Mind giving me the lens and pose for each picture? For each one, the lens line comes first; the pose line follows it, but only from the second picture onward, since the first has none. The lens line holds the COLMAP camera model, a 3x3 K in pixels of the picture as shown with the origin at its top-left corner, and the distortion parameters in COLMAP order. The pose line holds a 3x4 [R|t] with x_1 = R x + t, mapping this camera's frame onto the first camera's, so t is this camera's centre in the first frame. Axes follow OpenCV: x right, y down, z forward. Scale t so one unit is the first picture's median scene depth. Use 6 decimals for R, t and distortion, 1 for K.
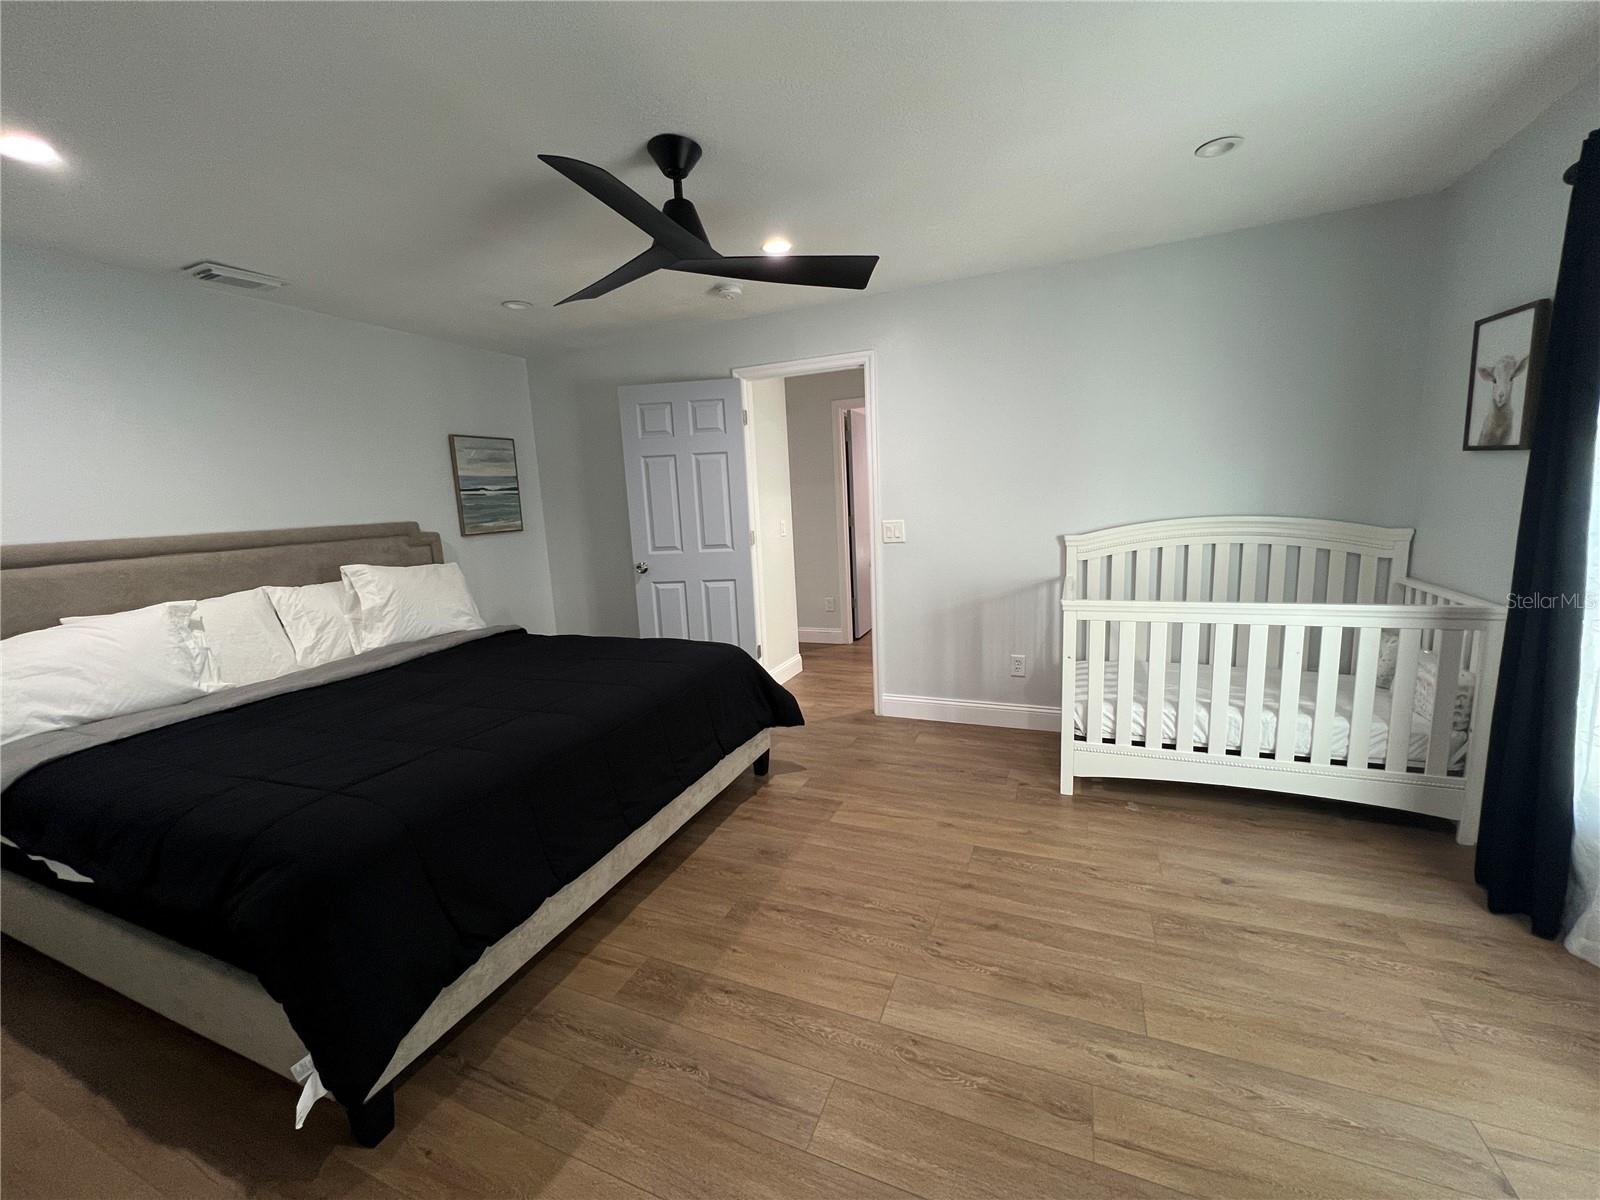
lens RADIAL K [[639.2, 0, 795.4], [0, 639.2, 591.1], [0, 0, 1]] dist [-0.003264, 0.000486]
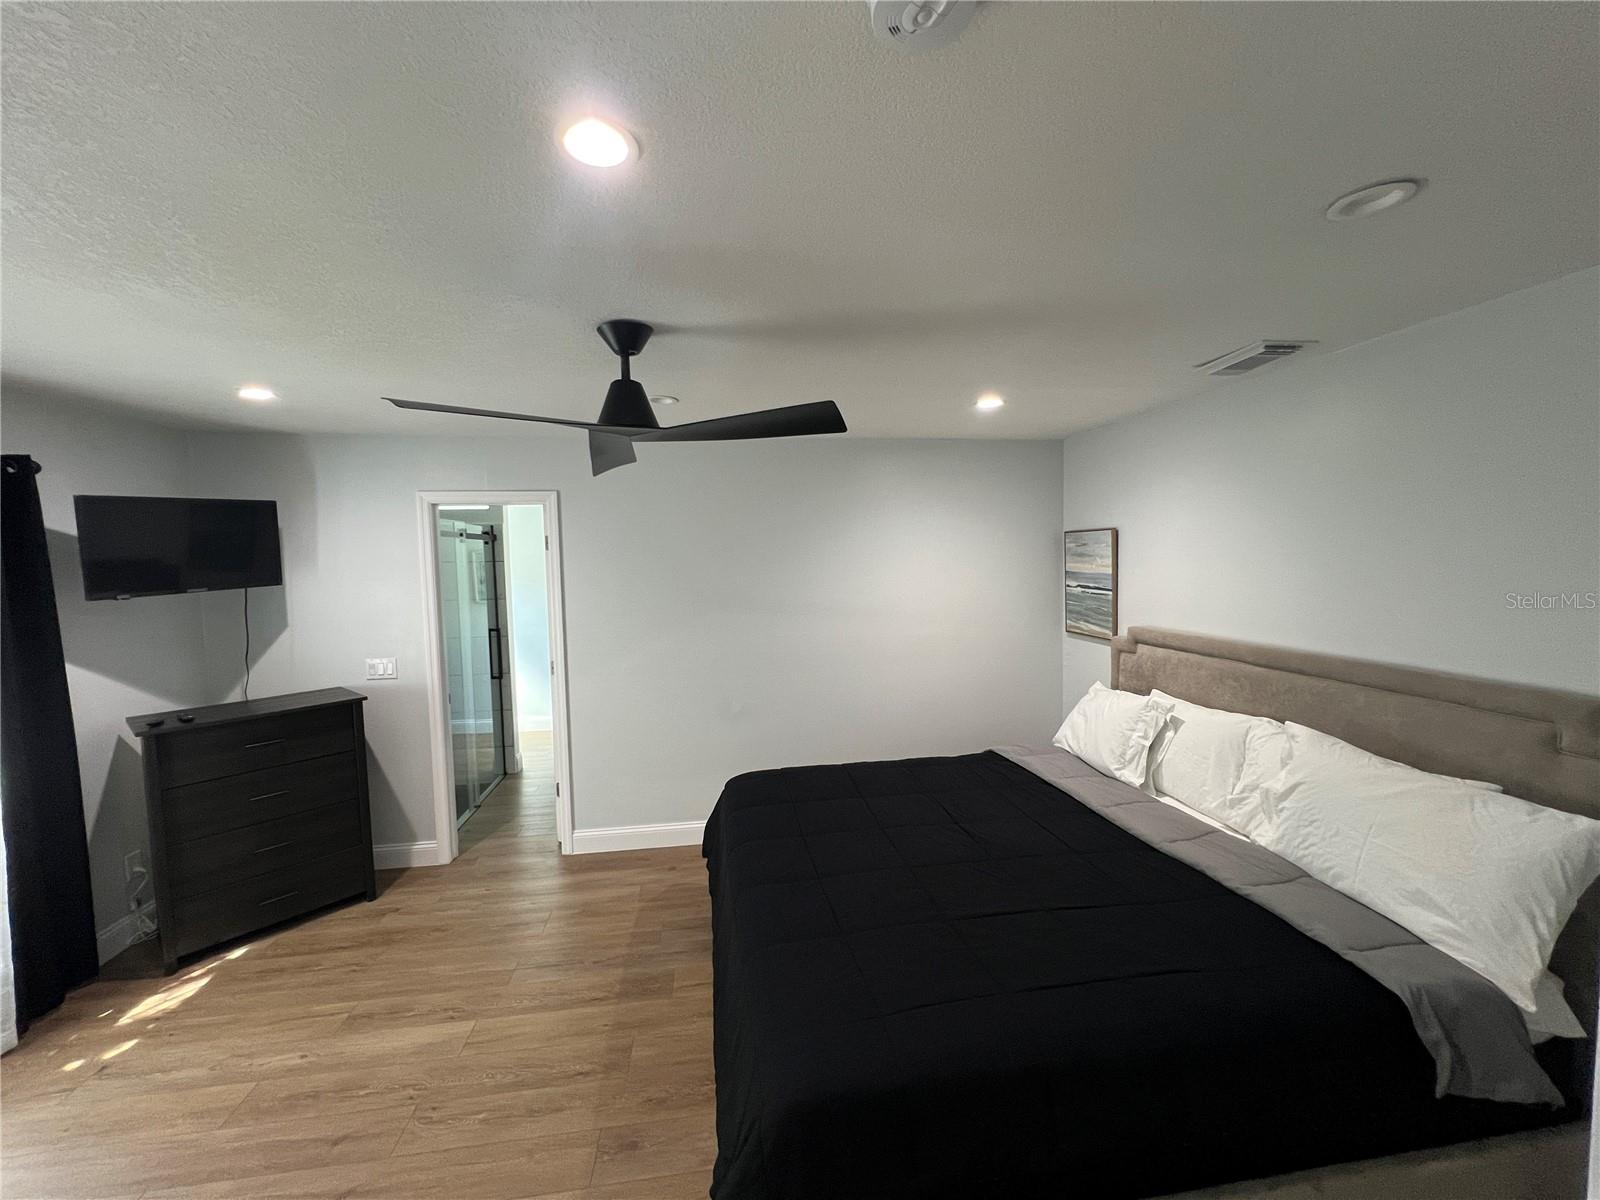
lens RADIAL K [[639.2, 0, 793.4], [0, 639.2, 601.2], [0, 0, 1]] dist [-0.003264, 0.000486]
pose [[-0.855134, 0.098398, -0.508982, 0.137202], [-0.015919, 0.976374, 0.215501, -0.489725], [0.518162, 0.192385, -0.833365, 2.037862]]
